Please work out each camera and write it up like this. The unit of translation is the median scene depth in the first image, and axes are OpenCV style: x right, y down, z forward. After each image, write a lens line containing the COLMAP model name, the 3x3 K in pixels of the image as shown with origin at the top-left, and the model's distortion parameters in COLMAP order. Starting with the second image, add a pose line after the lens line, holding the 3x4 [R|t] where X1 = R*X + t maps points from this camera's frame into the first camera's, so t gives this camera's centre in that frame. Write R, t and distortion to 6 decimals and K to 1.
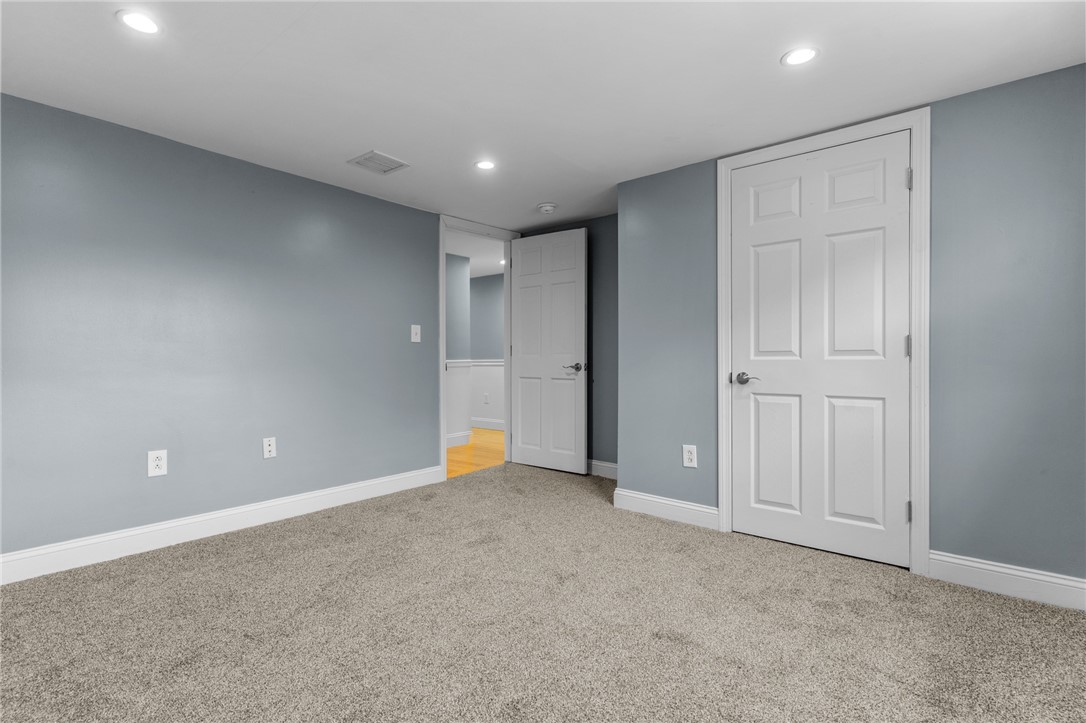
lens RADIAL K [[514.0, 0, 543.0], [0, 514.0, 361.5], [0, 0, 1]] dist [0.001154, 0.000194]
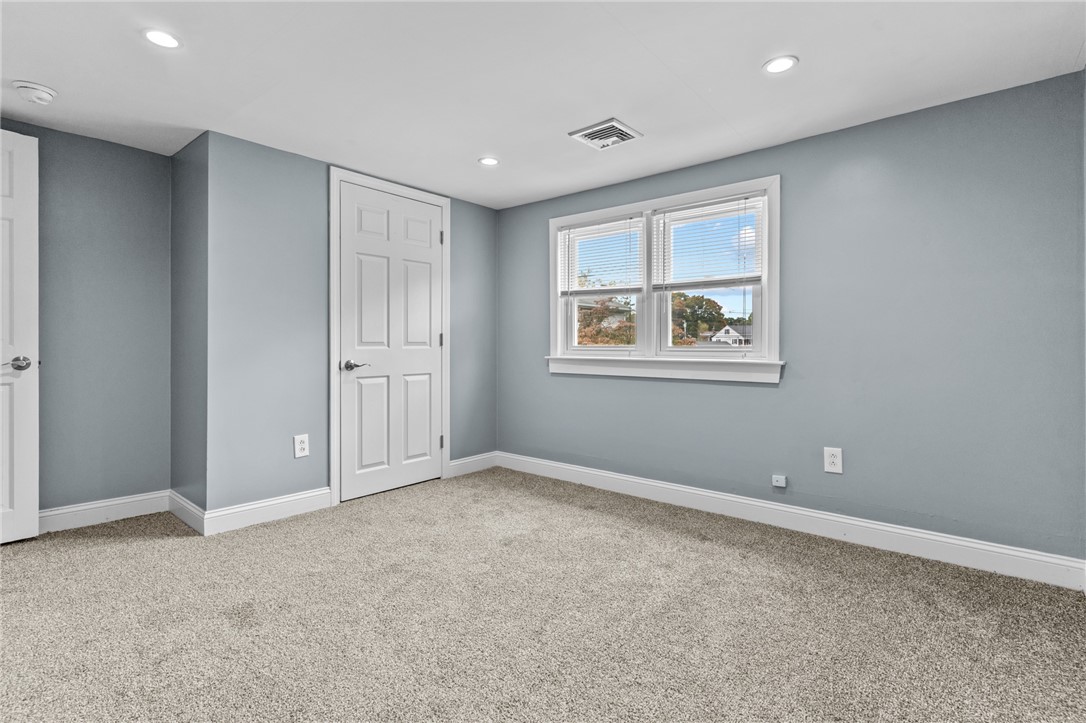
lens RADIAL K [[521.5, 0, 523.9], [0, 521.5, 344.1], [0, 0, 1]] dist [0.000252, -0.000041]
pose [[0.029876, -0.000465, 0.999553, -0.785630], [0.004427, 0.999990, 0.000333, -0.014047], [-0.999544, 0.004415, 0.029878, 0.585631]]
